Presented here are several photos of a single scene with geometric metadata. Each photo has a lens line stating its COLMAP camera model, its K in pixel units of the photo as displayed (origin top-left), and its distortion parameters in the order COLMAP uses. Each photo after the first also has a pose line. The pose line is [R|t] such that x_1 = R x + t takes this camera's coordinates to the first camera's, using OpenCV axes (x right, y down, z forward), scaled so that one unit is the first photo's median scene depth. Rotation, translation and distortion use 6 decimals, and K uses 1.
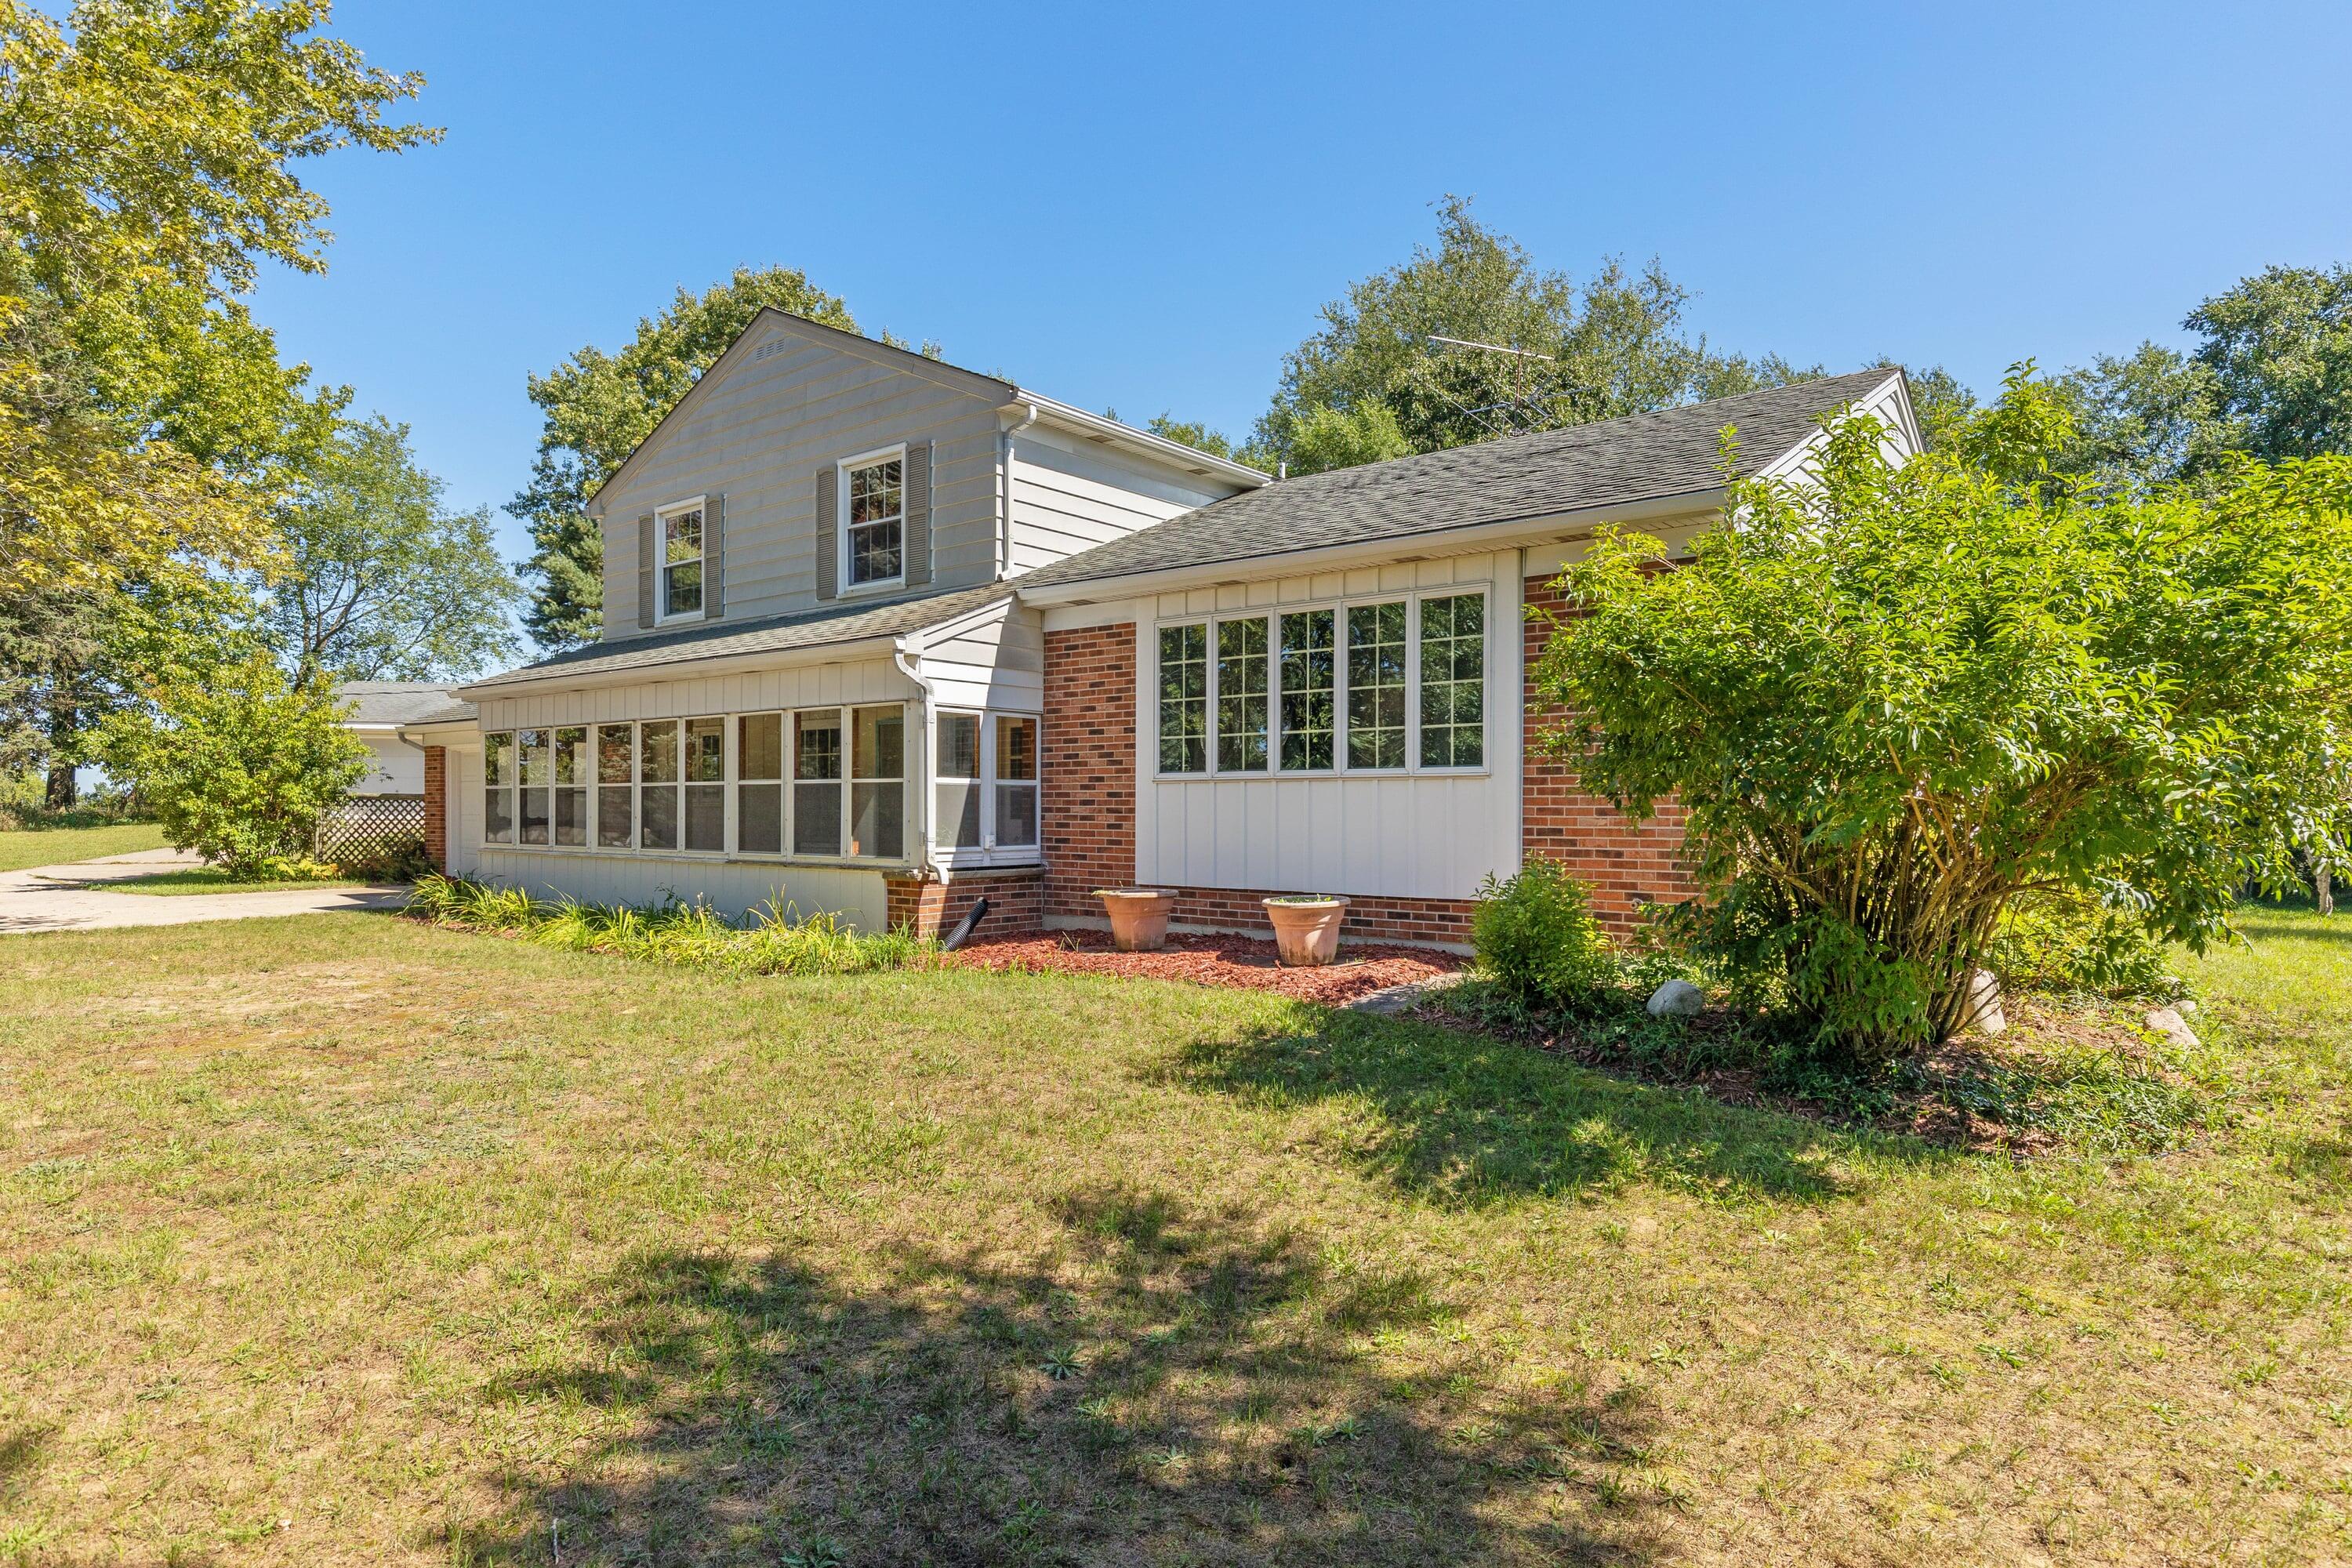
lens RADIAL K [[1336.8, 0, 1176.0], [0, 1336.8, 784.0], [0, 0, 1]] dist [0.000096, 0.000136]
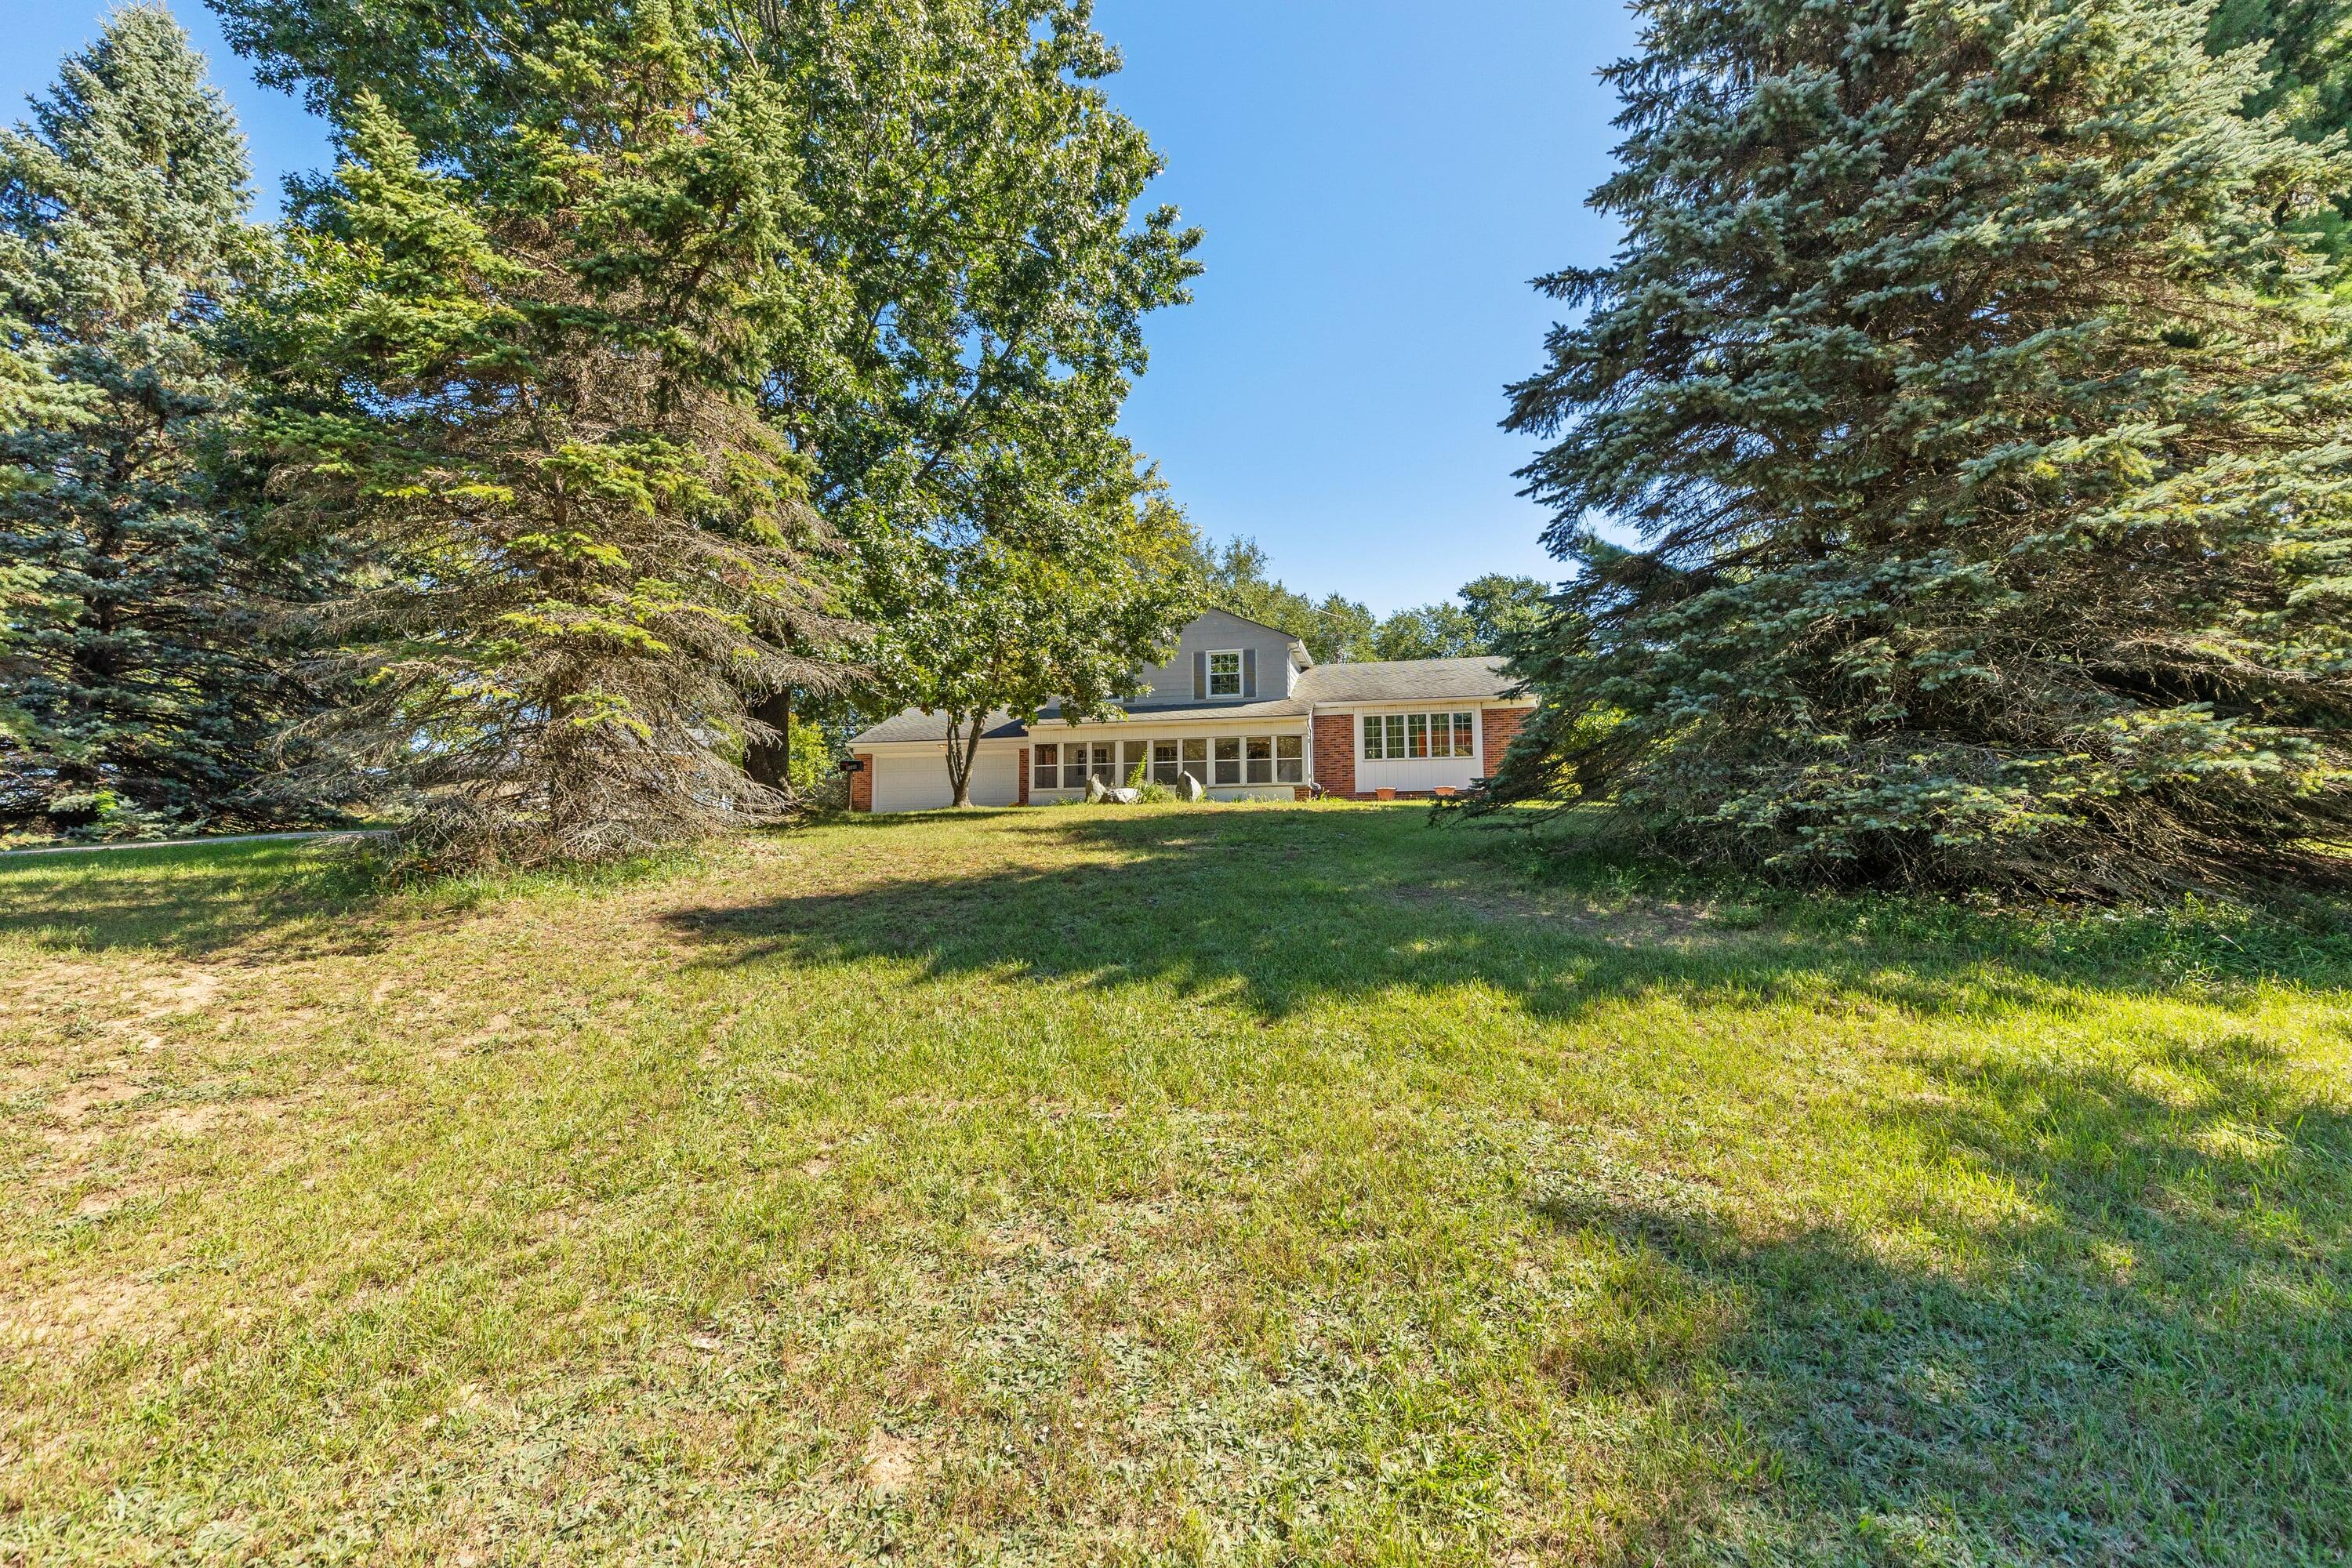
lens RADIAL K [[1065.2, 0, 1176.0], [0, 1065.2, 784.0], [0, 0, 1]] dist [0.000881, 0.000201]
pose [[0.893505, 0.026943, 0.448245, -1.592797], [-0.002540, 0.998486, -0.054955, 0.197866], [-0.449046, 0.047964, 0.892220, -1.157673]]
